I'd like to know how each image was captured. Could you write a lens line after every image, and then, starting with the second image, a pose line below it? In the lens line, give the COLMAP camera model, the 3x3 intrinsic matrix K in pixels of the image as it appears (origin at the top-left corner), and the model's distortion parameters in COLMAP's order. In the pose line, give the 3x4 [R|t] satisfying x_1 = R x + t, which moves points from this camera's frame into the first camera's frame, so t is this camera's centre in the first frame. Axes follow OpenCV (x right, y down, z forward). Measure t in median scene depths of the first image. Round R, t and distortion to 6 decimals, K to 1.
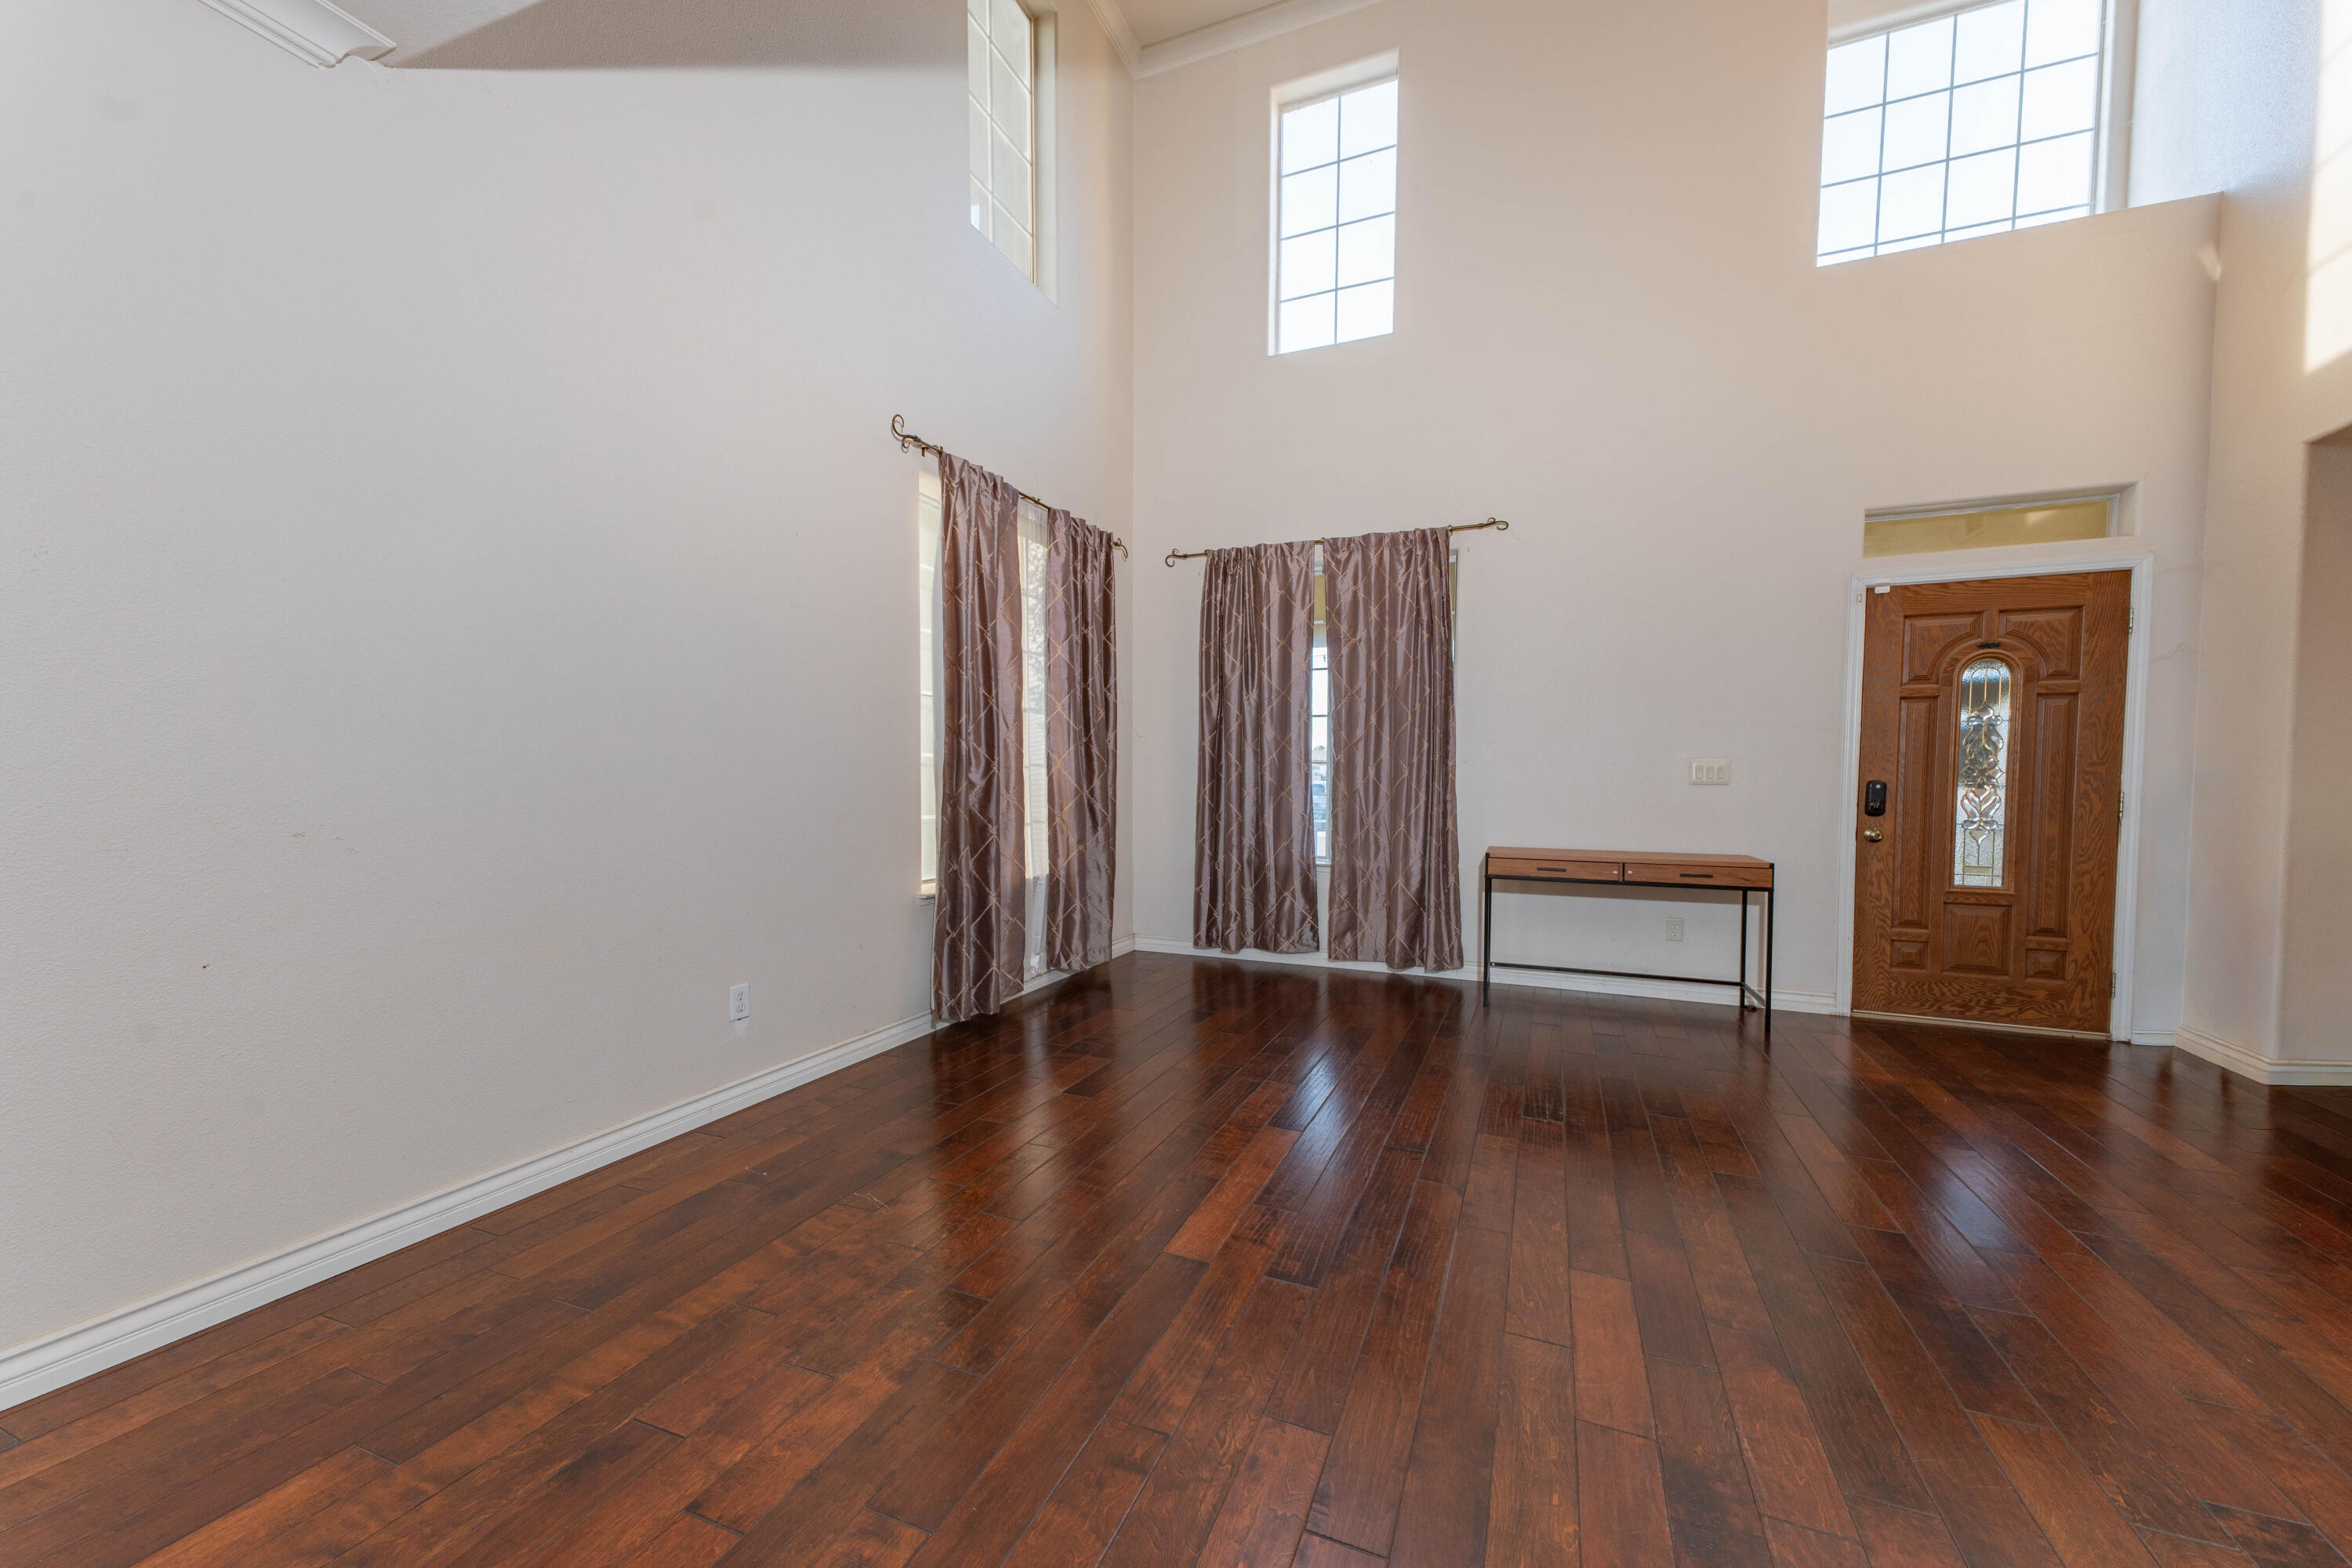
lens RADIAL K [[869.4, 0, 1178.7], [0, 869.4, 794.9], [0, 0, 1]] dist [0.018070, 0.000570]
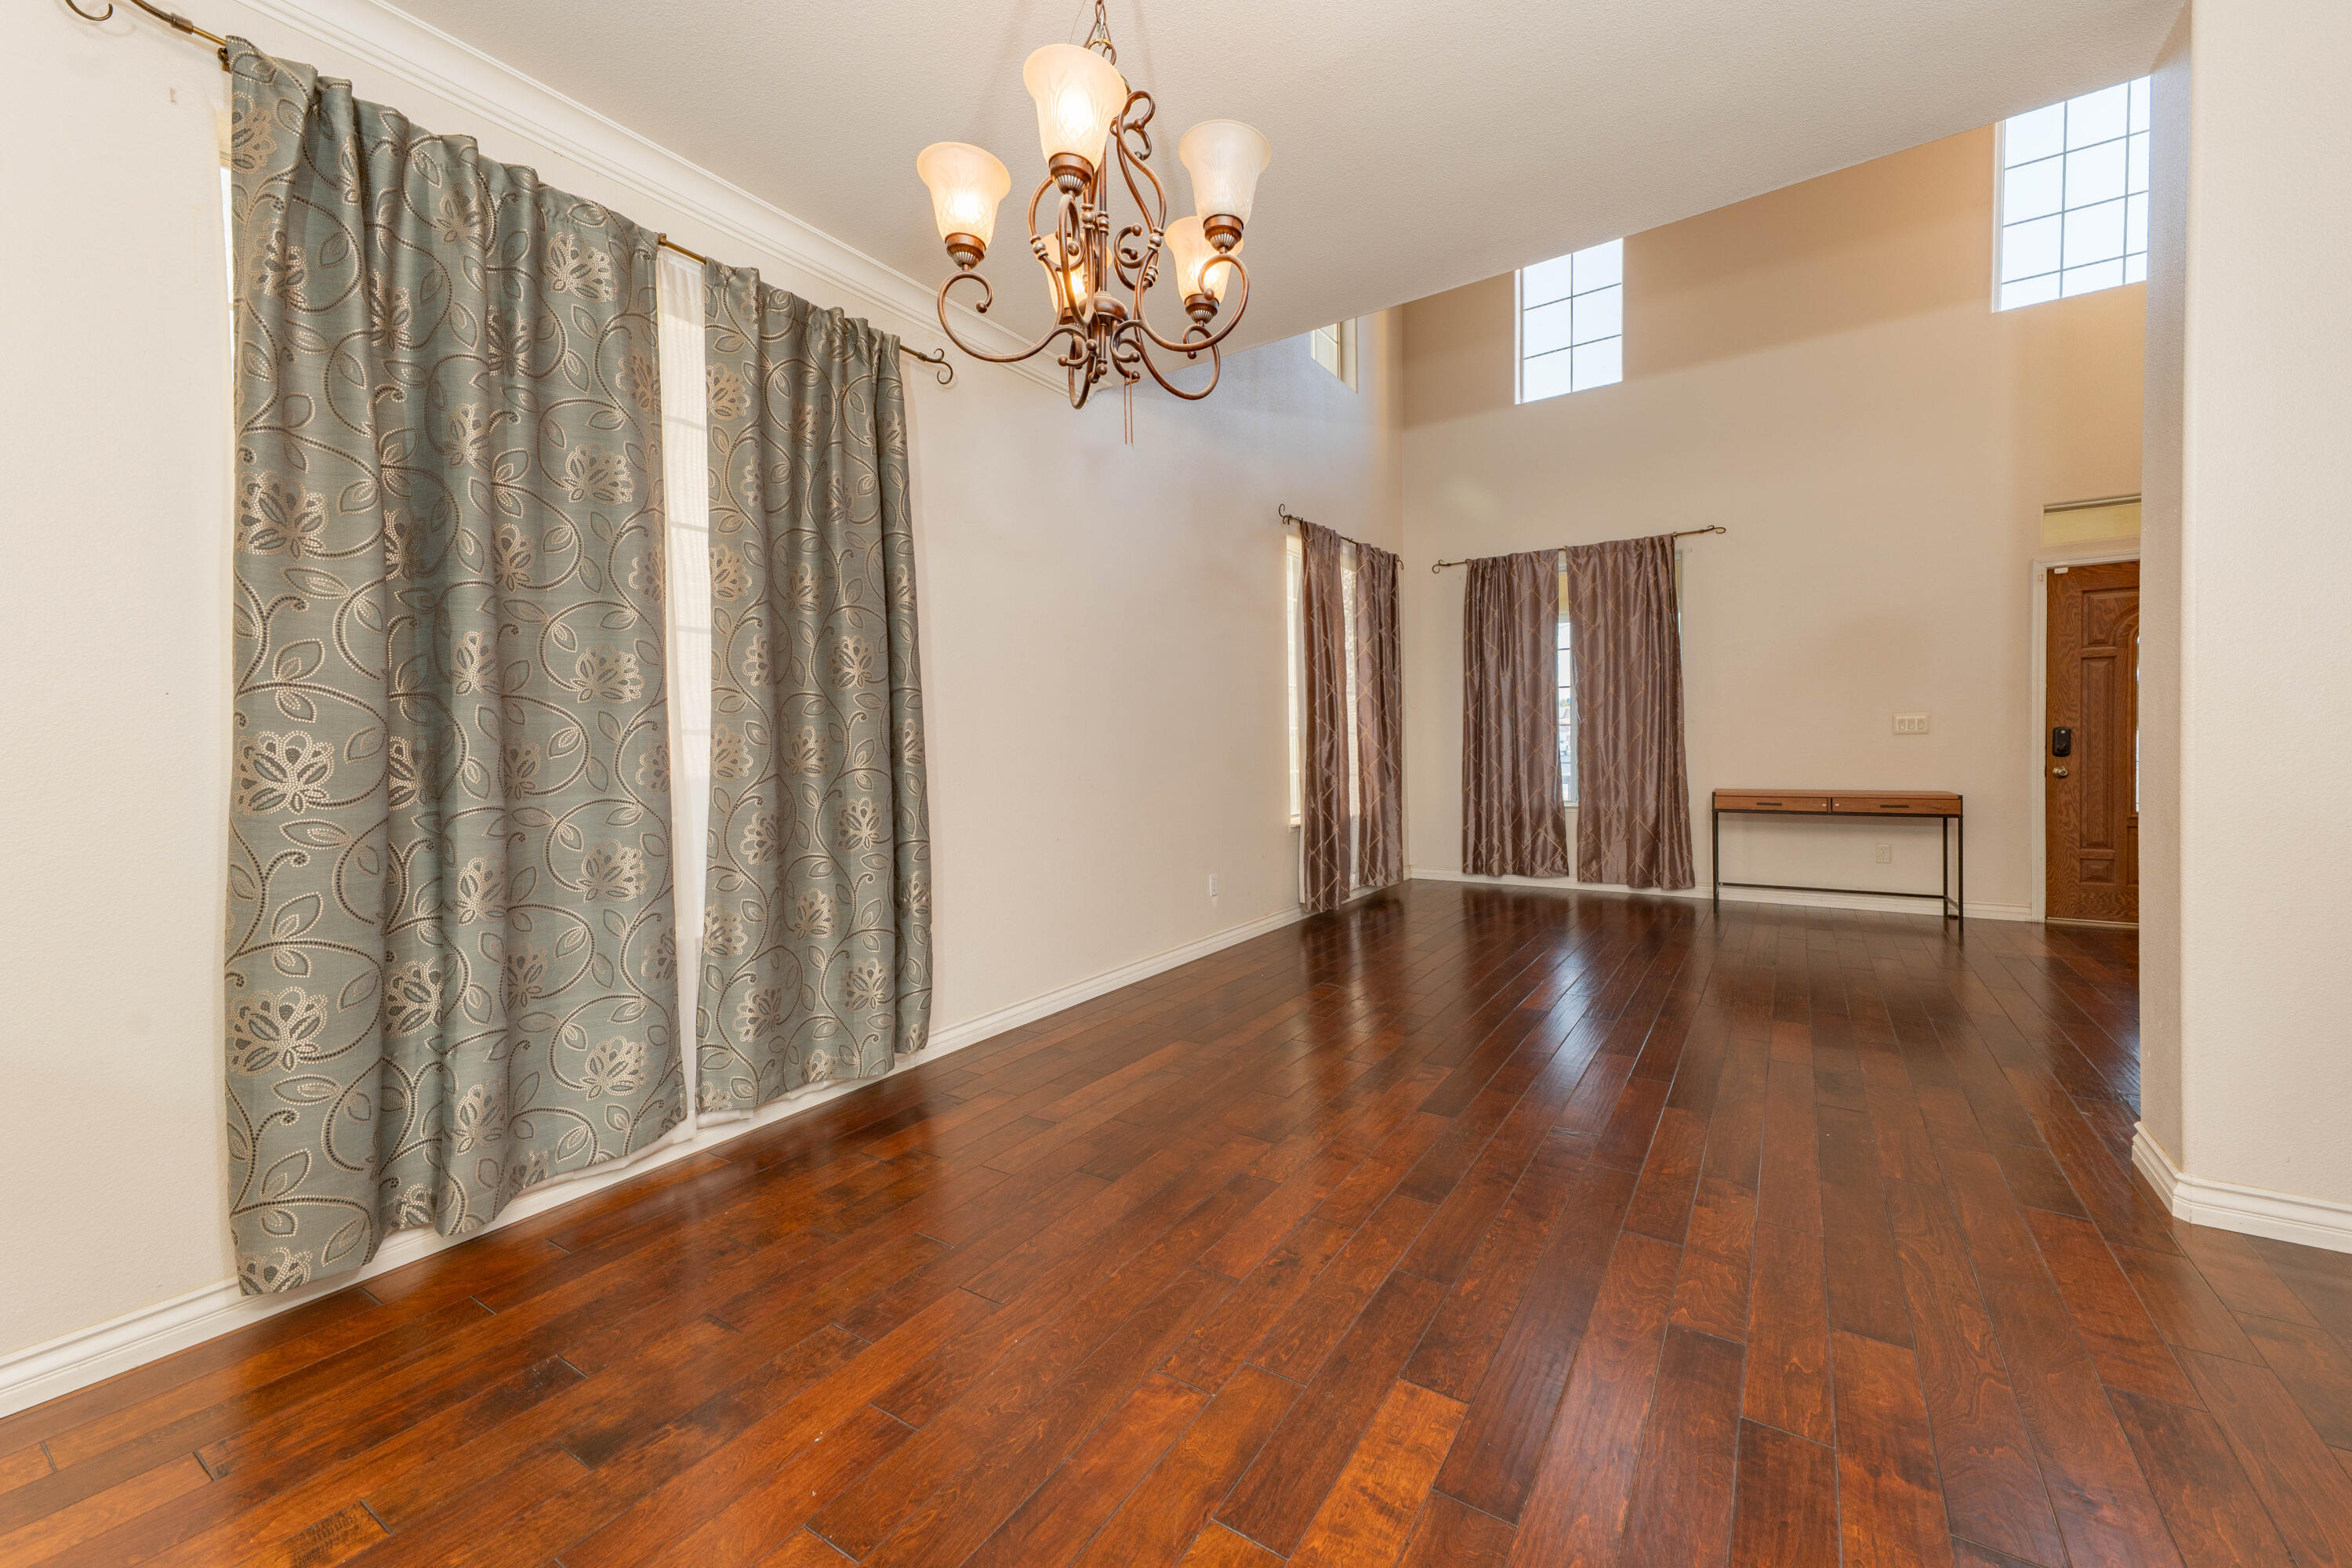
lens RADIAL K [[869.4, 0, 1224.2], [0, 869.4, 753.1], [0, 0, 1]] dist [0.018070, 0.000570]
pose [[0.985551, -0.023285, -0.167772, -0.123387], [0.022094, 0.999716, -0.008963, 0.004383], [0.167933, 0.005127, 0.985785, -0.346056]]
